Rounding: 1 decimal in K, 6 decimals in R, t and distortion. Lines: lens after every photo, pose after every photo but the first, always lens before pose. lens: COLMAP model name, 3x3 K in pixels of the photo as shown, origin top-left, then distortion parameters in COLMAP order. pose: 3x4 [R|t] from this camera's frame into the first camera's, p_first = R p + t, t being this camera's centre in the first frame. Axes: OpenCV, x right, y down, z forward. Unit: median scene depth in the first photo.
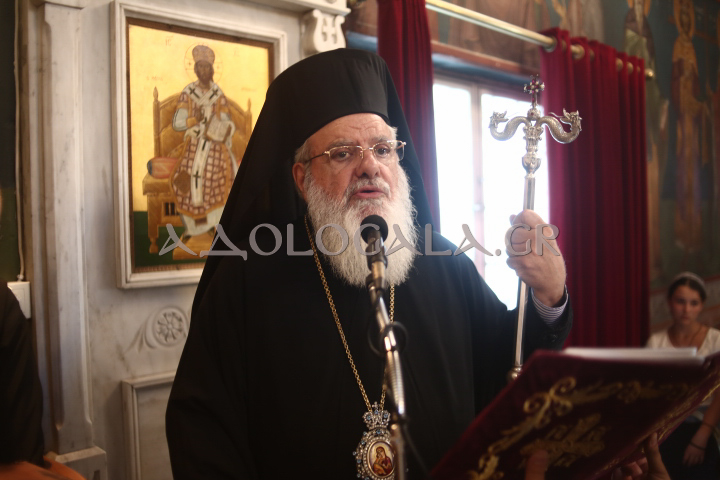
lens RADIAL K [[710.7, 0, 360.0], [0, 710.7, 240.0], [0, 0, 1]] dist [-0.150004, 0.097479]
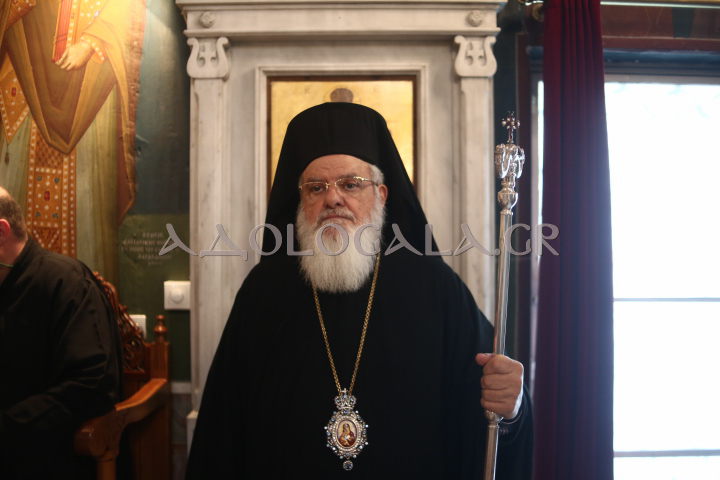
lens RADIAL K [[705.5, 0, 360.0], [0, 705.5, 240.0], [0, 0, 1]] dist [-0.145684, 0.097305]
pose [[0.707617, 0.026810, -0.706087, 0.629042], [-0.034084, 0.999412, 0.003789, -0.034683], [0.705773, 0.021385, 0.708115, 0.212408]]
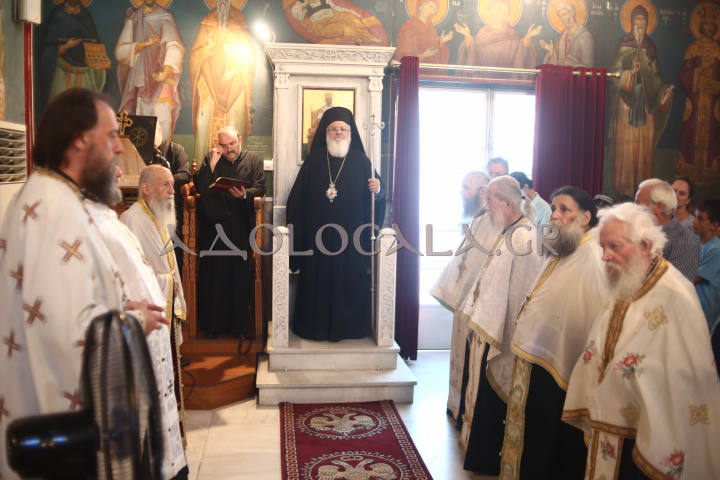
lens RADIAL K [[705.5, 0, 360.0], [0, 705.5, 240.0], [0, 0, 1]] dist [-0.145684, 0.097305]
pose [[0.789431, 0.107181, -0.604410, 1.970180], [-0.055536, 0.993071, 0.103566, 0.056735], [0.611322, -0.048192, 0.789913, -1.548989]]
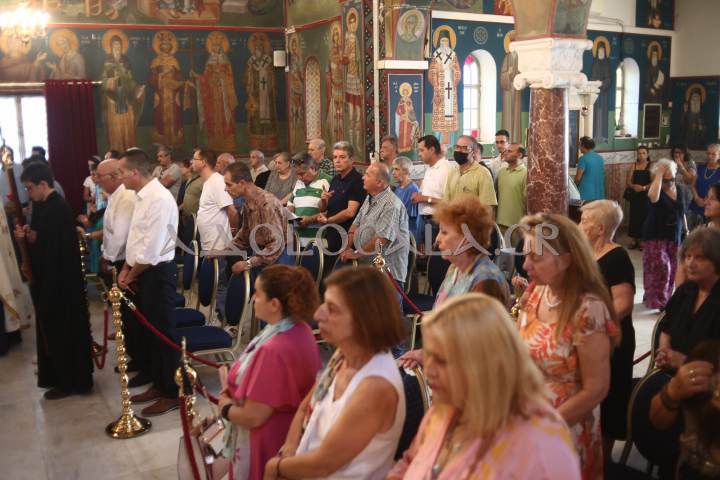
lens RADIAL K [[705.5, 0, 360.0], [0, 705.5, 240.0], [0, 0, 1]] dist [-0.145684, 0.097305]
pose [[0.961064, 0.058797, -0.269998, 4.276109], [-0.013763, 0.986072, 0.165746, -0.182912], [0.275983, -0.155576, 0.948488, -2.723100]]
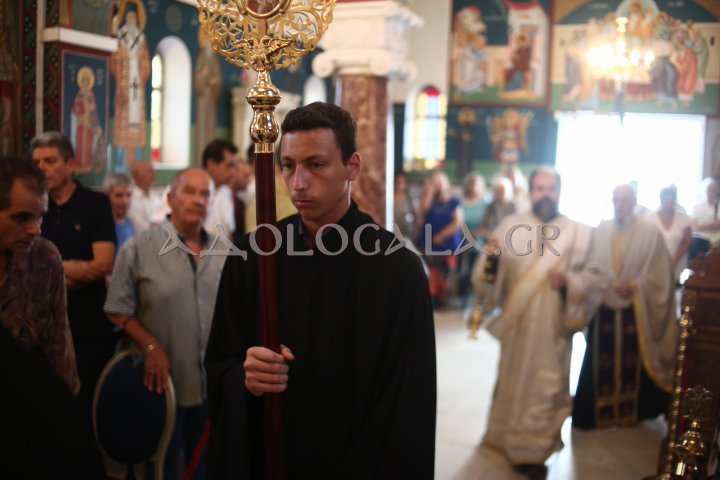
lens RADIAL K [[714.3, 0, 360.0], [0, 714.3, 240.0], [0, 0, 1]] dist [-0.151733, 0.096750]
pose [[0.934787, 0.018773, 0.354712, 3.273434], [-0.049922, 0.995634, 0.078868, 0.010430], [-0.351683, -0.091433, 0.931643, -1.326363]]
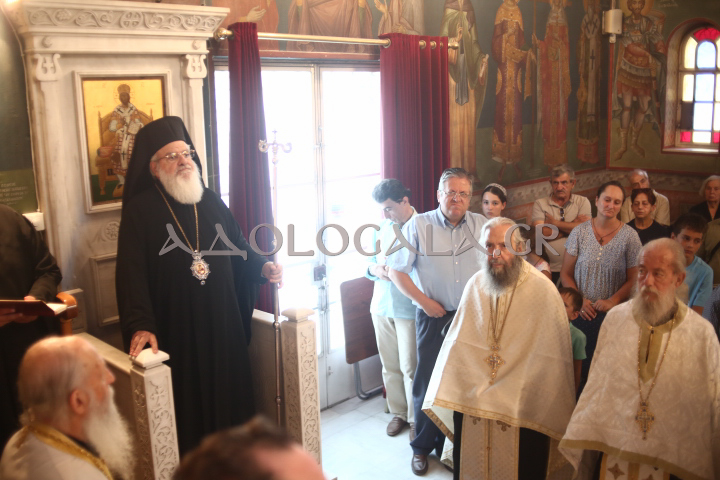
lens RADIAL K [[705.5, 0, 360.0], [0, 705.5, 240.0], [0, 0, 1]] dist [-0.145684, 0.097305]
pose [[0.999900, 0.000967, 0.014136, 0.399727], [-0.003521, 0.983331, 0.181792, -0.209364], [-0.013724, -0.181824, 0.983235, -0.948731]]
